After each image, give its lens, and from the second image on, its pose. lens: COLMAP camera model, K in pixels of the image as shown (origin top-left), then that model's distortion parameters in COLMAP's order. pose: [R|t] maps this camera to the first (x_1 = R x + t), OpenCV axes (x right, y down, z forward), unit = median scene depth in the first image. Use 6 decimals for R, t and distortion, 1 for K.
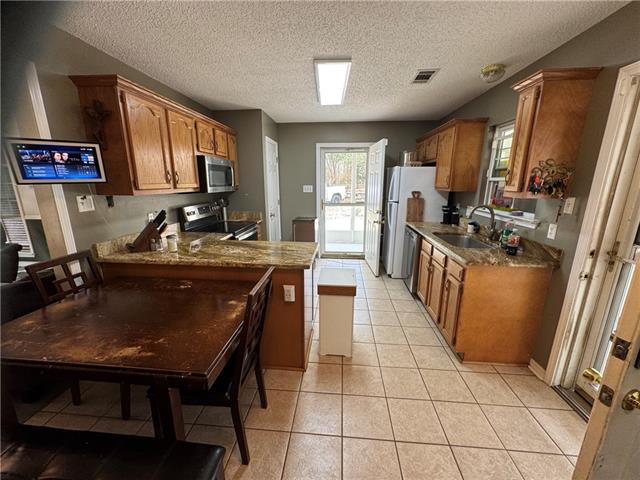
lens RADIAL K [[253.8, 0, 319.9], [0, 253.8, 241.2], [0, 0, 1]] dist [-0.001873, 0.000648]
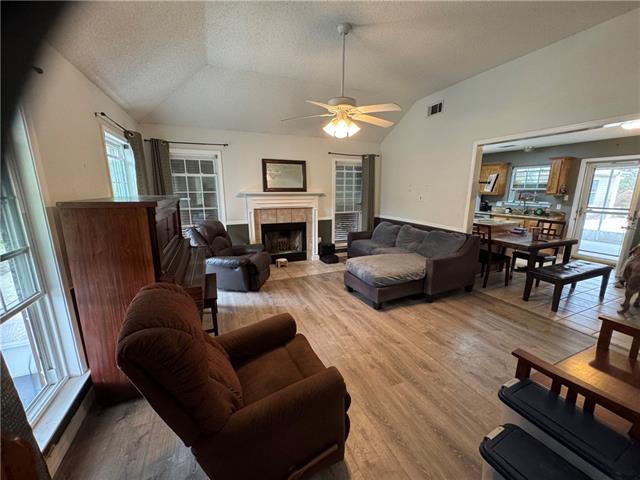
lens RADIAL K [[253.8, 0, 321.5], [0, 253.8, 239.8], [0, 0, 1]] dist [-0.001873, 0.000648]
pose [[0.878492, -0.098874, 0.467414, -2.047456], [0.113541, 0.993528, -0.003233, 0.027208], [-0.464069, 0.055911, 0.884033, -0.214905]]
